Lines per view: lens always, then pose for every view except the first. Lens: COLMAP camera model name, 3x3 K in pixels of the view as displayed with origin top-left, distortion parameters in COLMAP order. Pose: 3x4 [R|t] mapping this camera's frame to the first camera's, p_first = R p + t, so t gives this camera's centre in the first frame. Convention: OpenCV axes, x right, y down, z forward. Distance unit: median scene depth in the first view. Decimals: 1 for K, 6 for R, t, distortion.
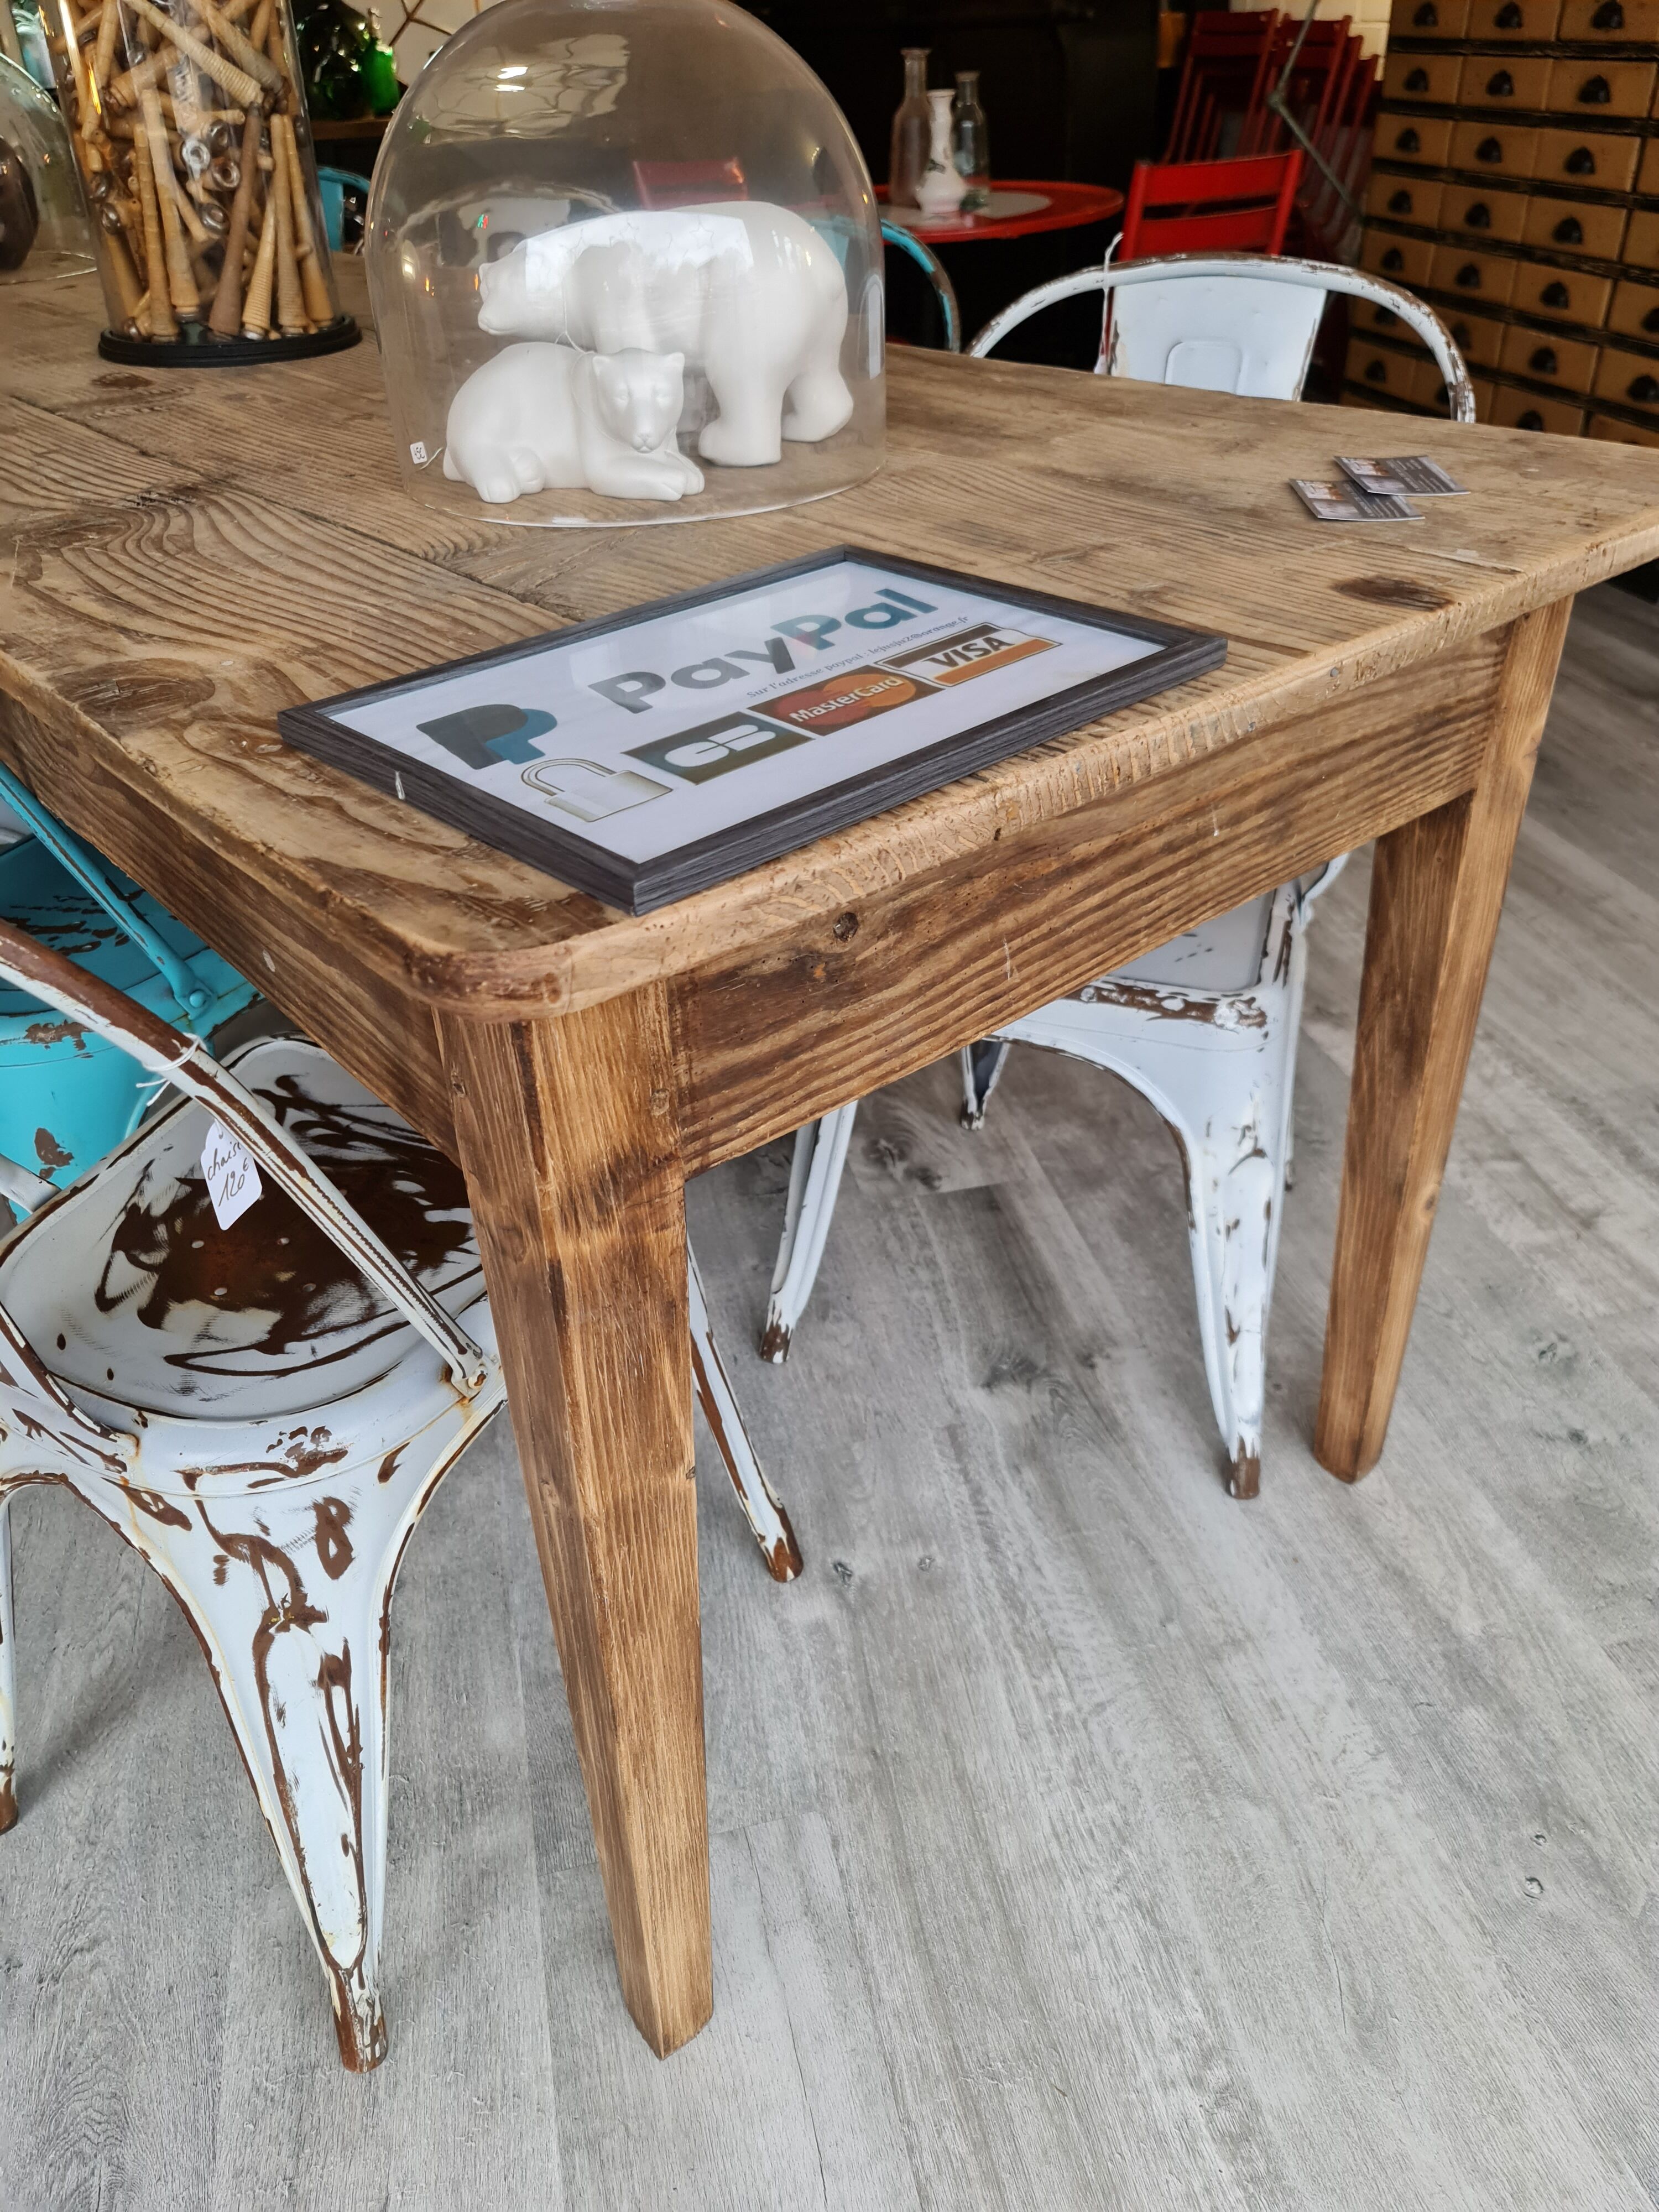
lens RADIAL K [[1632.4, 0, 828.3], [0, 1632.4, 1101.7], [0, 0, 1]] dist [0.087764, -0.097365]
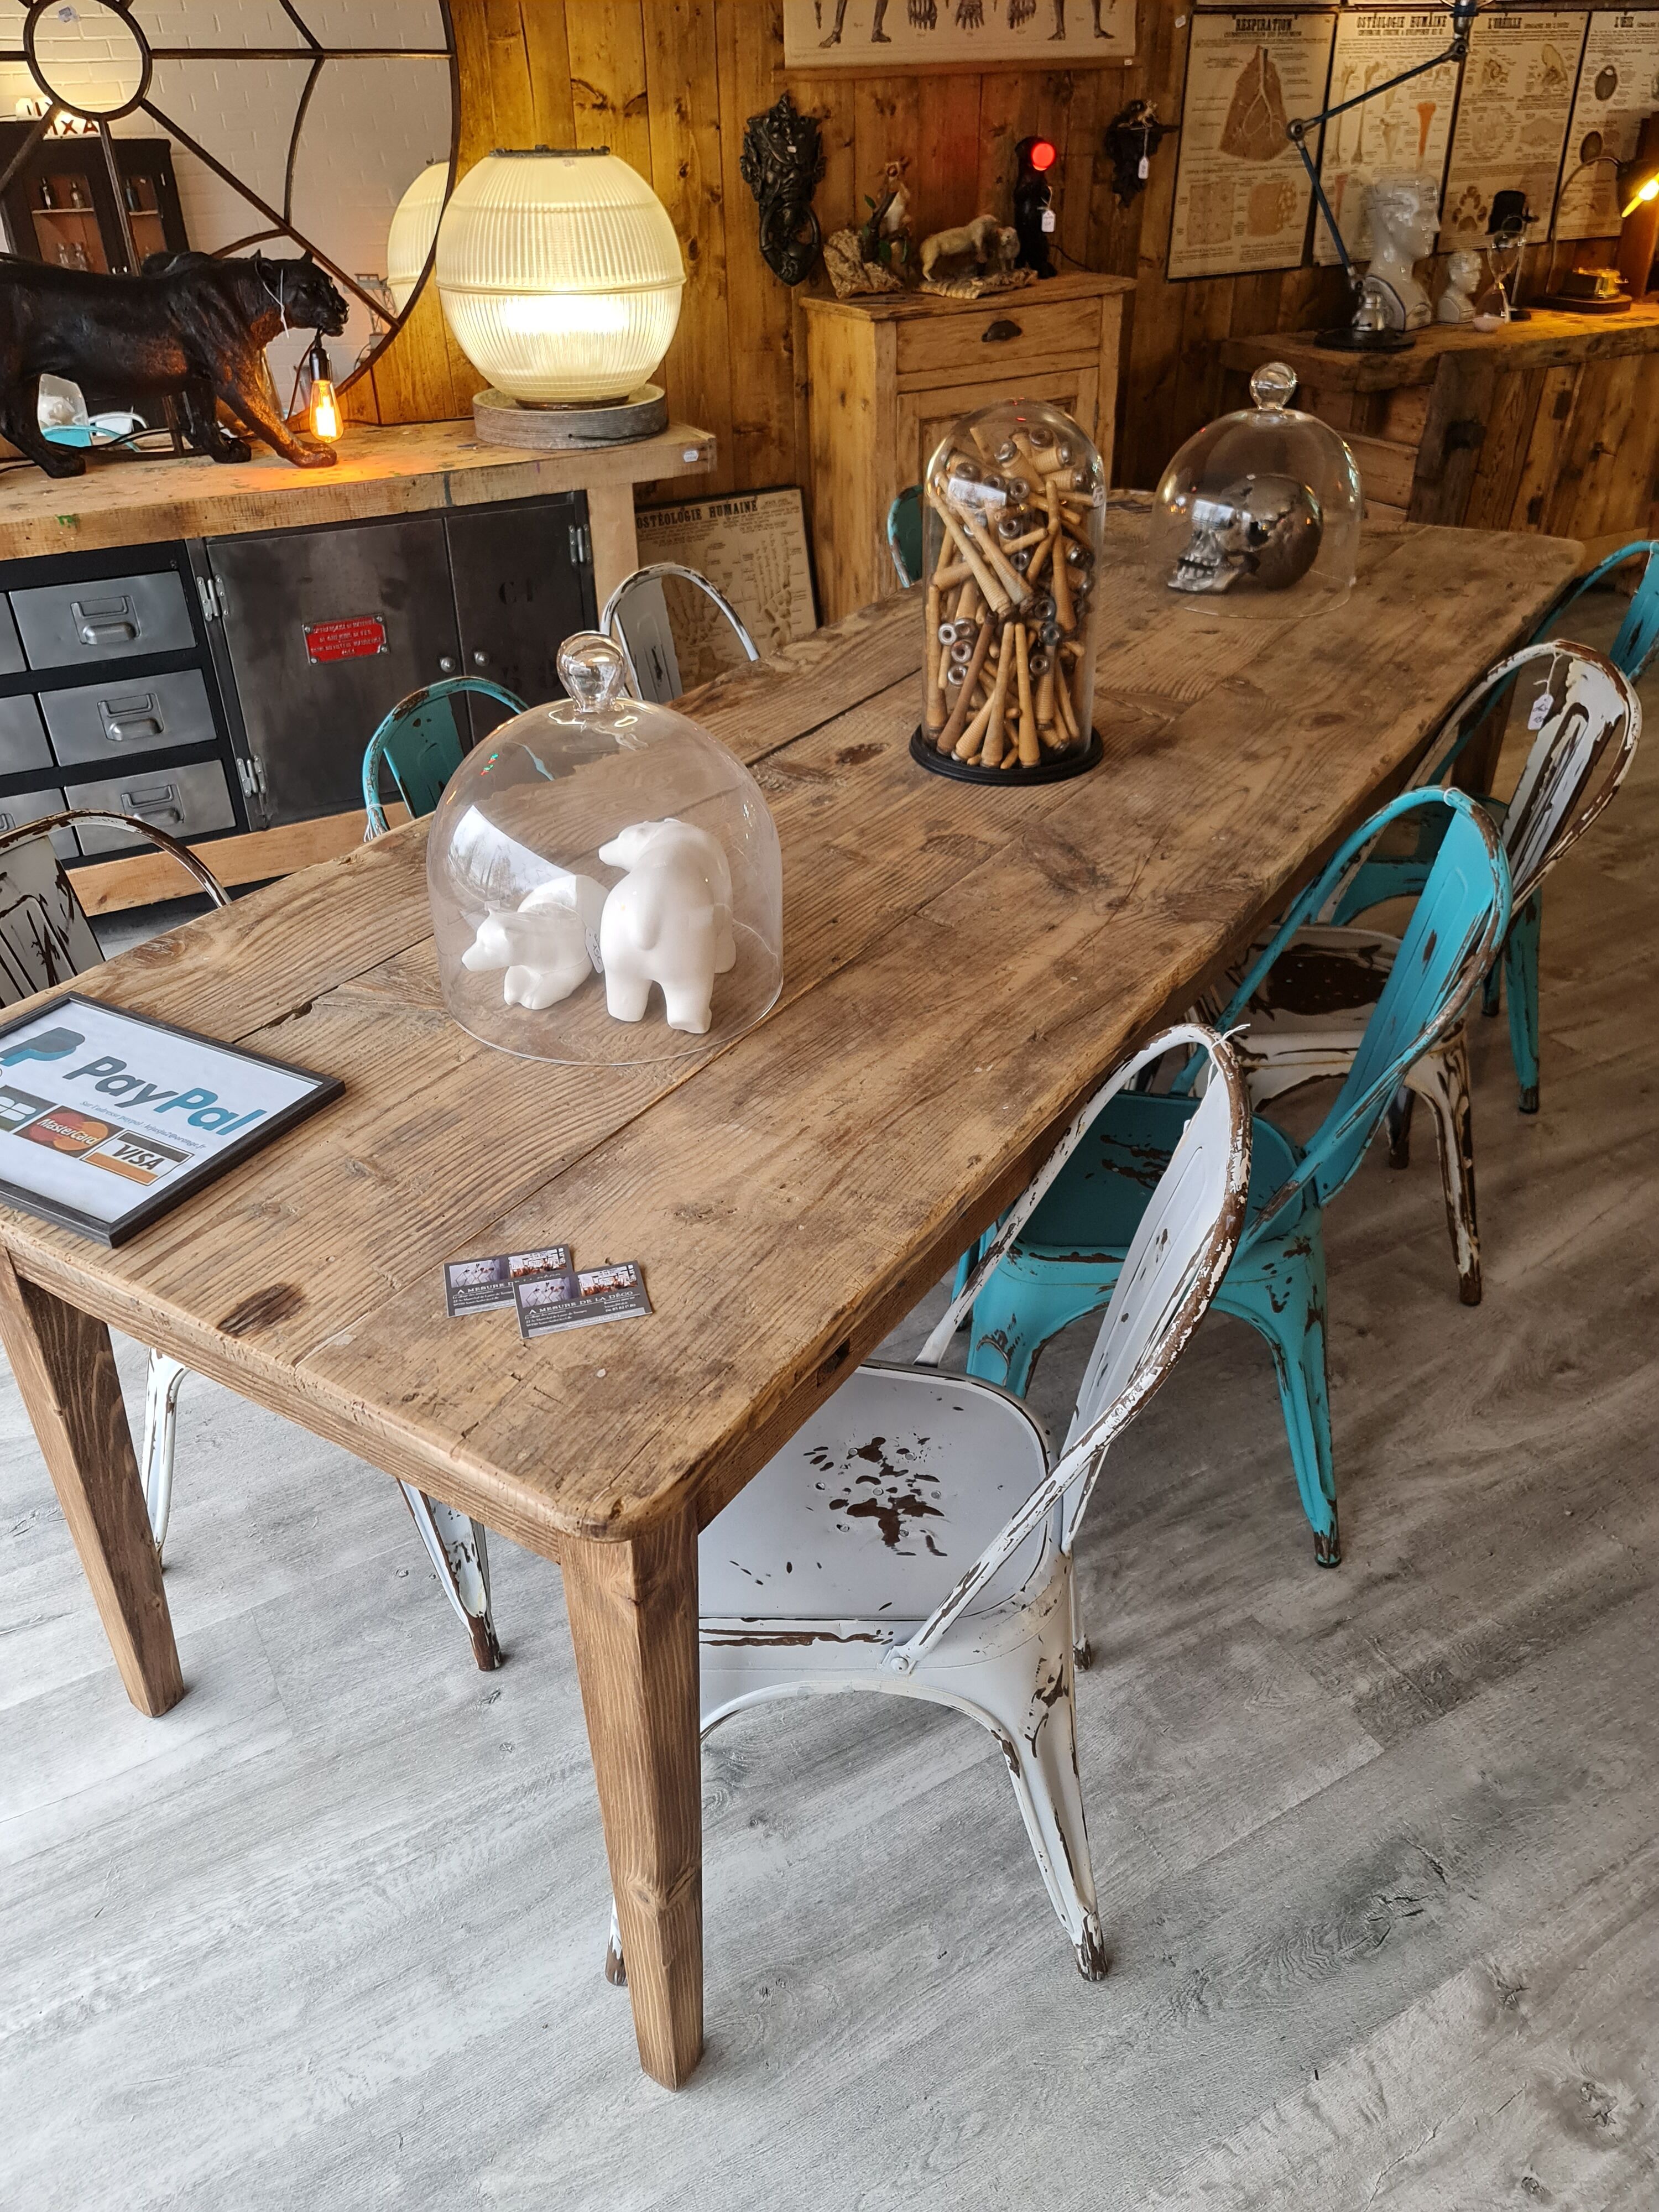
lens RADIAL K [[1632.4, 0, 831.2], [0, 1632.4, 1084.9], [0, 0, 1]] dist [0.087764, -0.097365]
pose [[0.290499, 0.535852, -0.792763, 1.488755], [-0.525667, 0.781646, 0.335713, -1.182341], [0.799553, 0.319205, 0.508747, 0.611019]]
